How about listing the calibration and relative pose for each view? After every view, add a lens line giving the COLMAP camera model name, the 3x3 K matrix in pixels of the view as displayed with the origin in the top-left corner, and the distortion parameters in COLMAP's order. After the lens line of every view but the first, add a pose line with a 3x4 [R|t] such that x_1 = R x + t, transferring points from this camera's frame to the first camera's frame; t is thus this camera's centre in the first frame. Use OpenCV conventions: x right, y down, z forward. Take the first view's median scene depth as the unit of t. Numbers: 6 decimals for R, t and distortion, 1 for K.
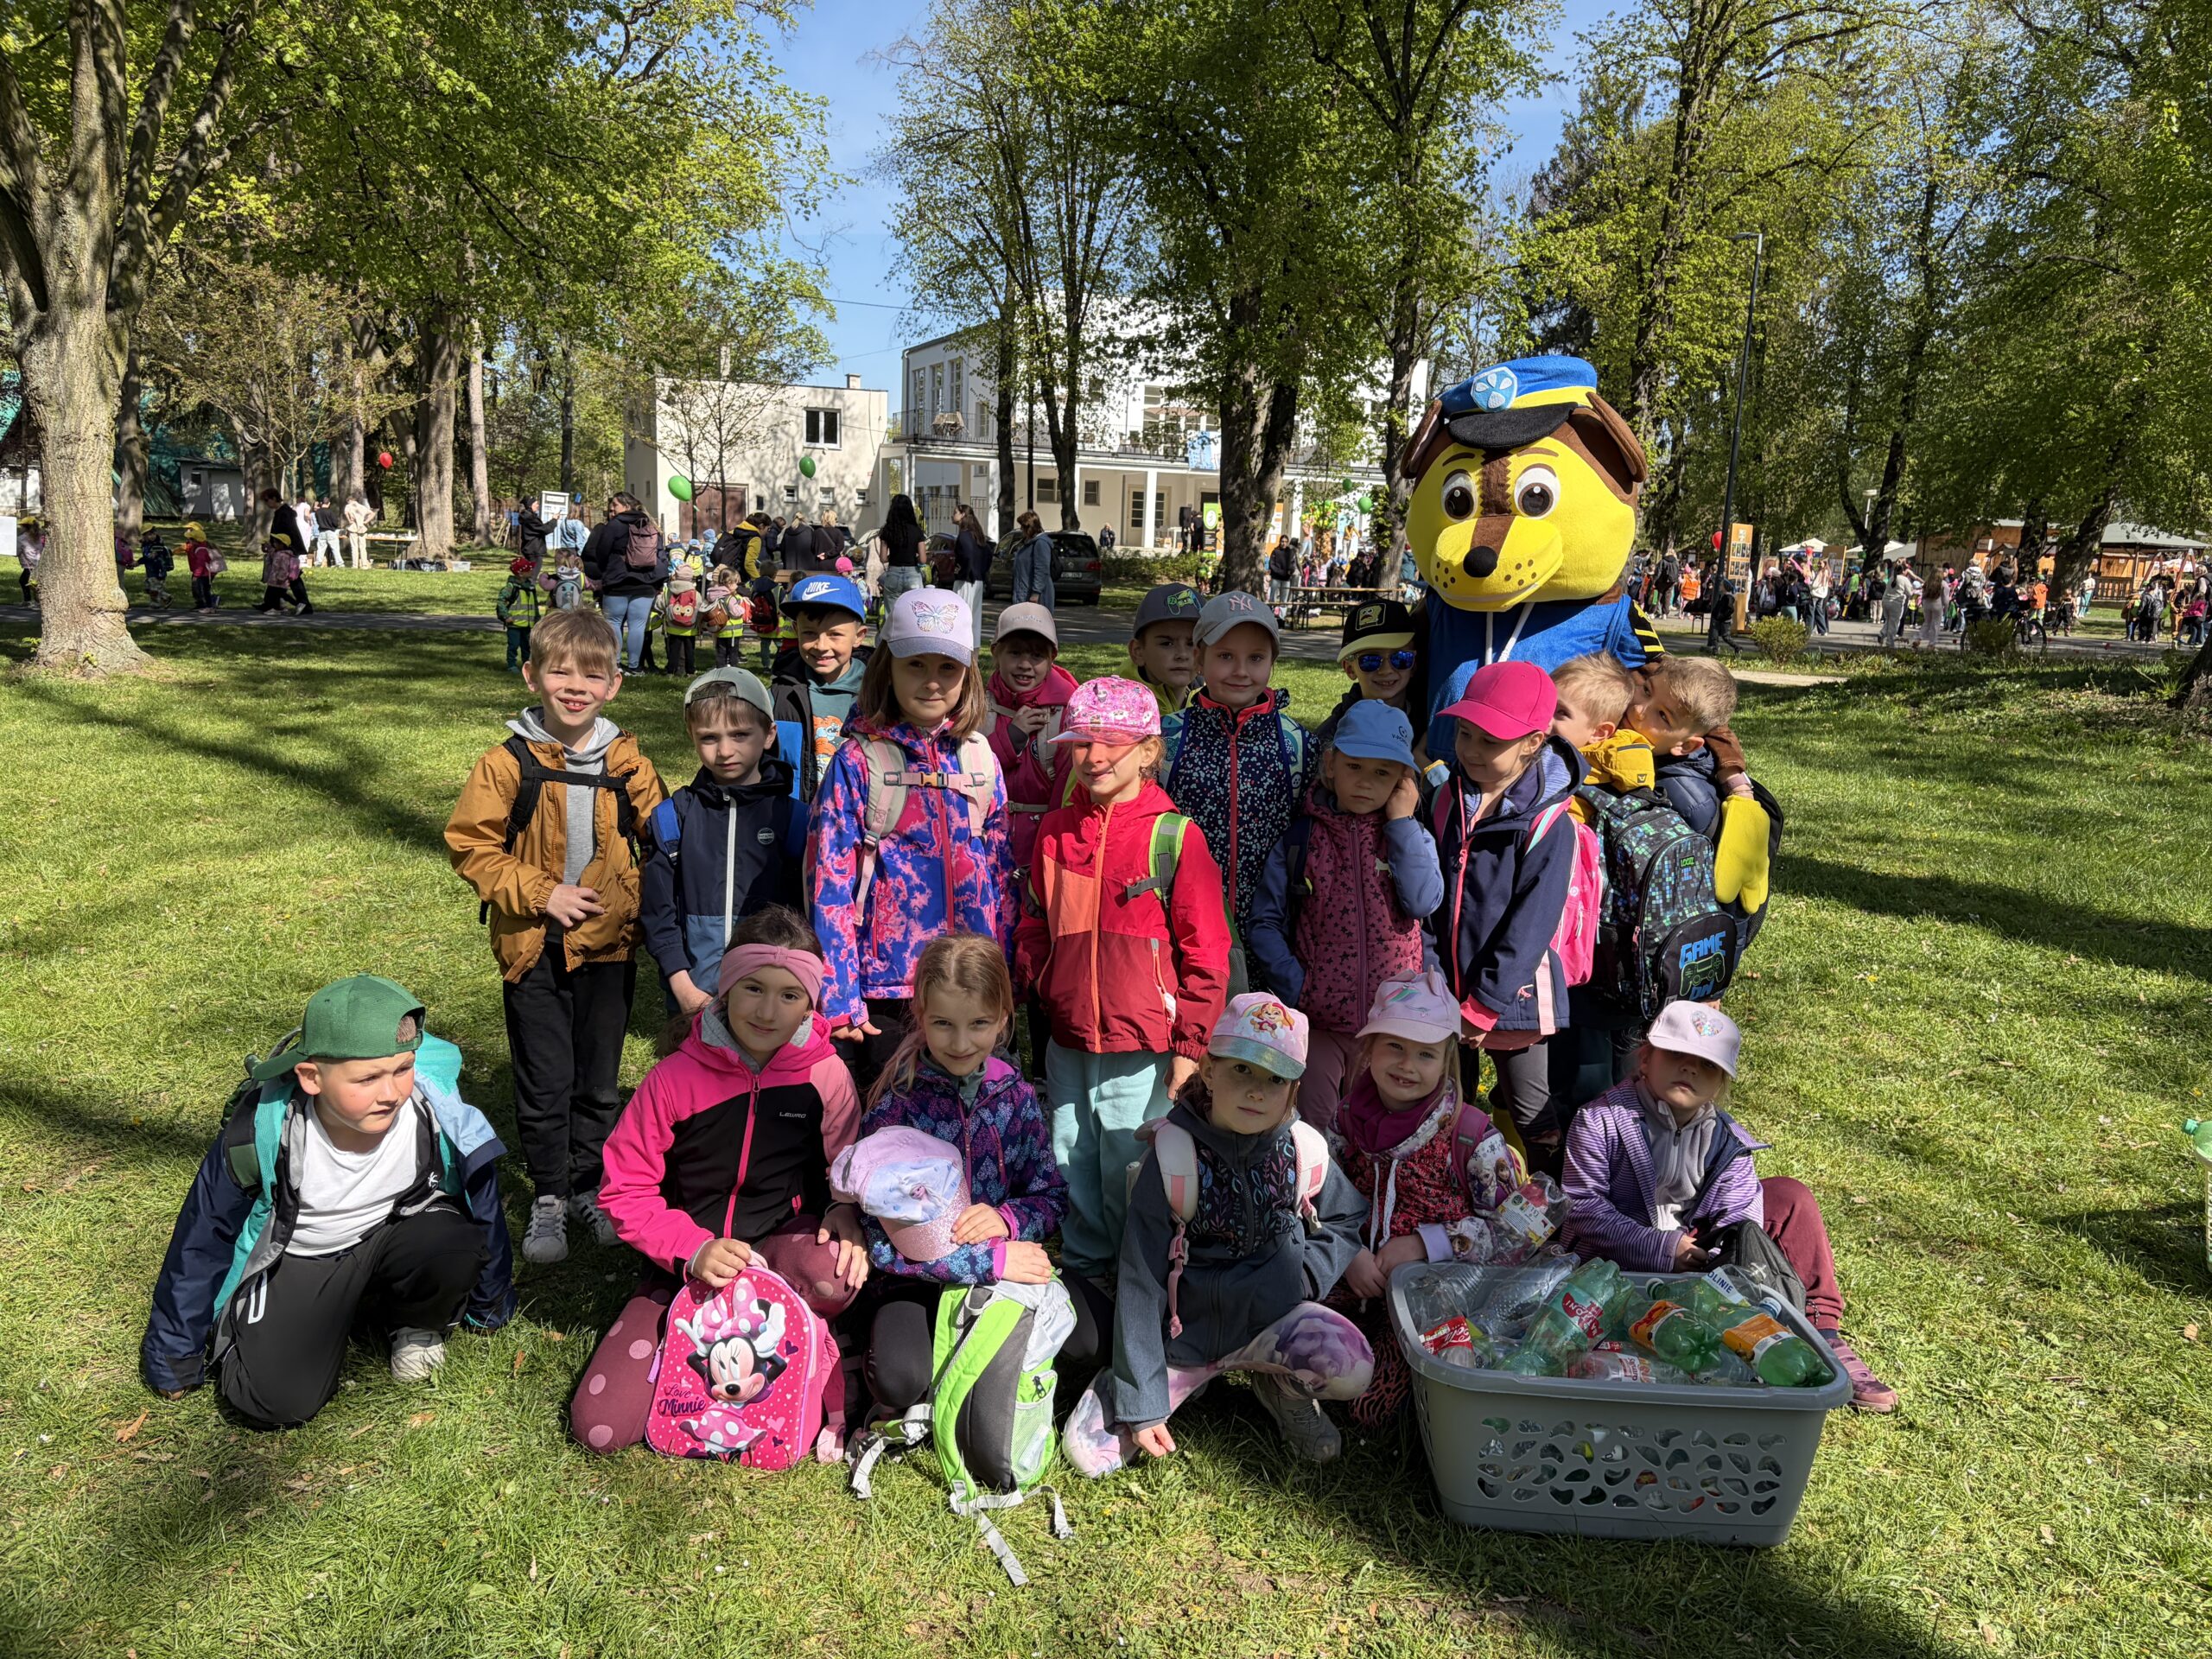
lens RADIAL K [[1445.0, 0, 1106.0], [0, 1445.0, 829.5], [0, 0, 1]] dist [0.009594, -0.041265]
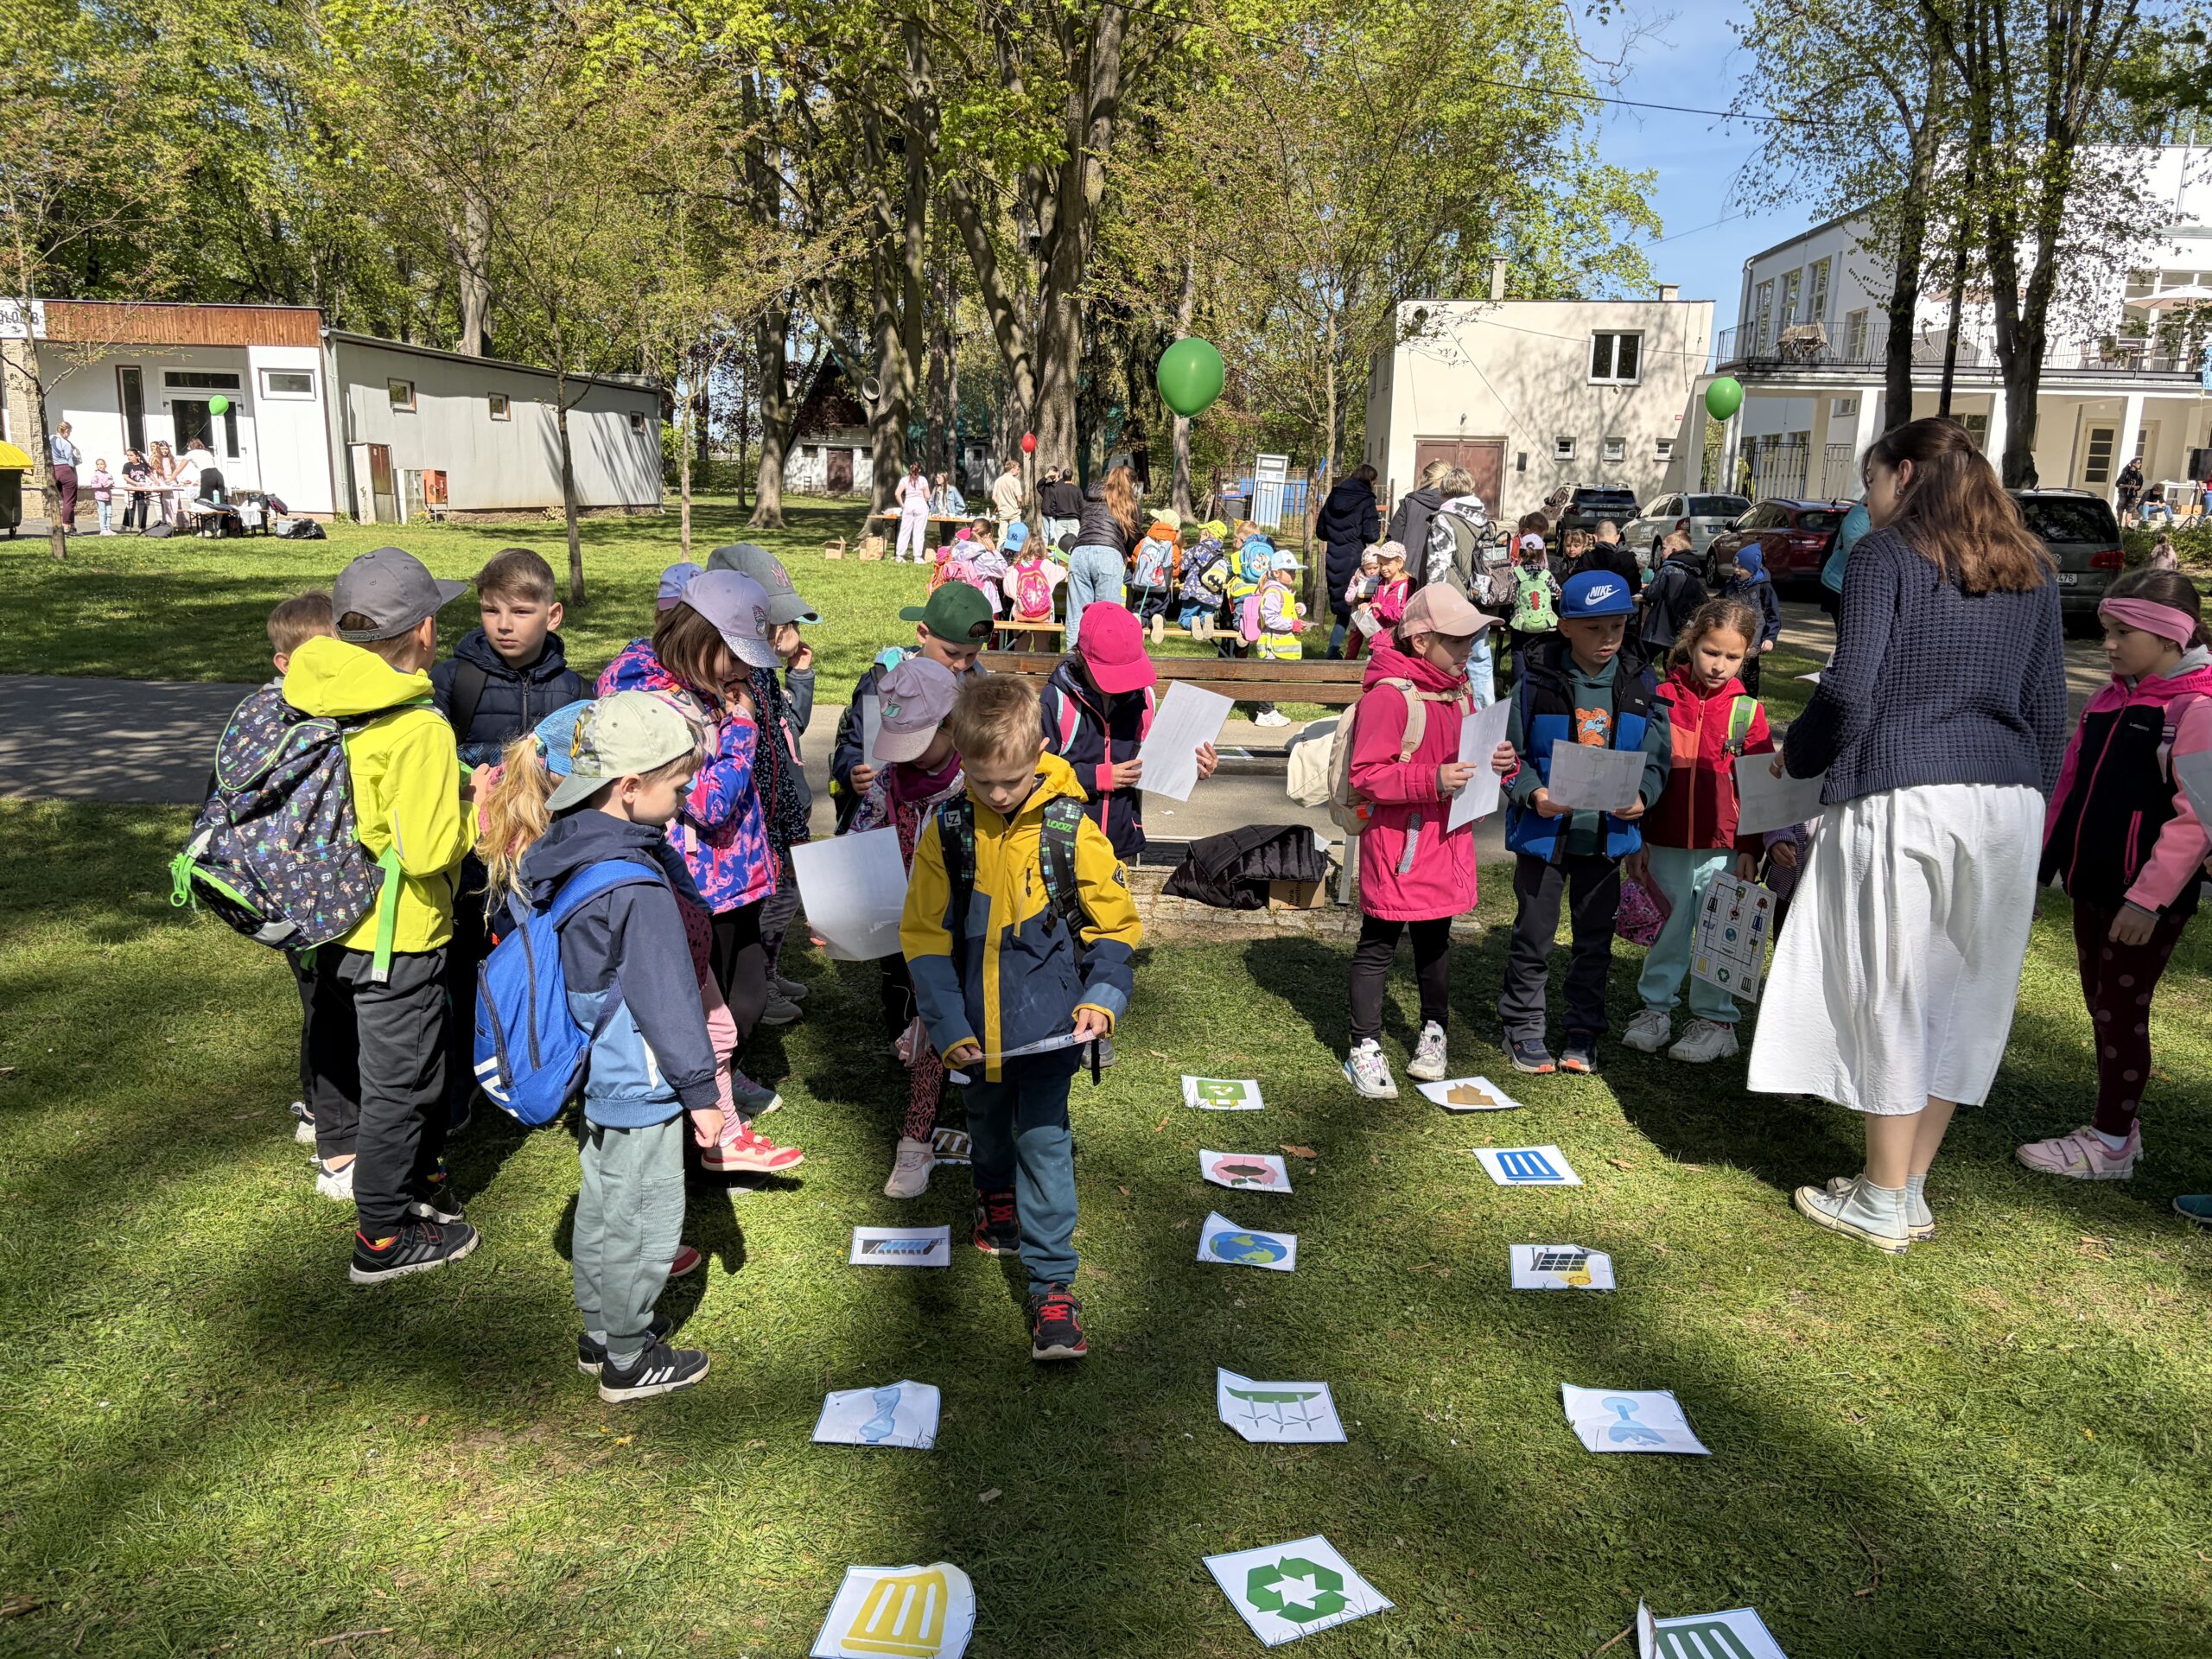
lens RADIAL K [[1445.0, 0, 1106.0], [0, 1445.0, 829.5], [0, 0, 1]] dist [0.009594, -0.041265]
pose [[0.860296, 0.096344, -0.500609, -0.025481], [-0.085081, 0.995342, 0.045346, -0.044875], [0.502646, 0.003582, 0.864485, 0.215813]]
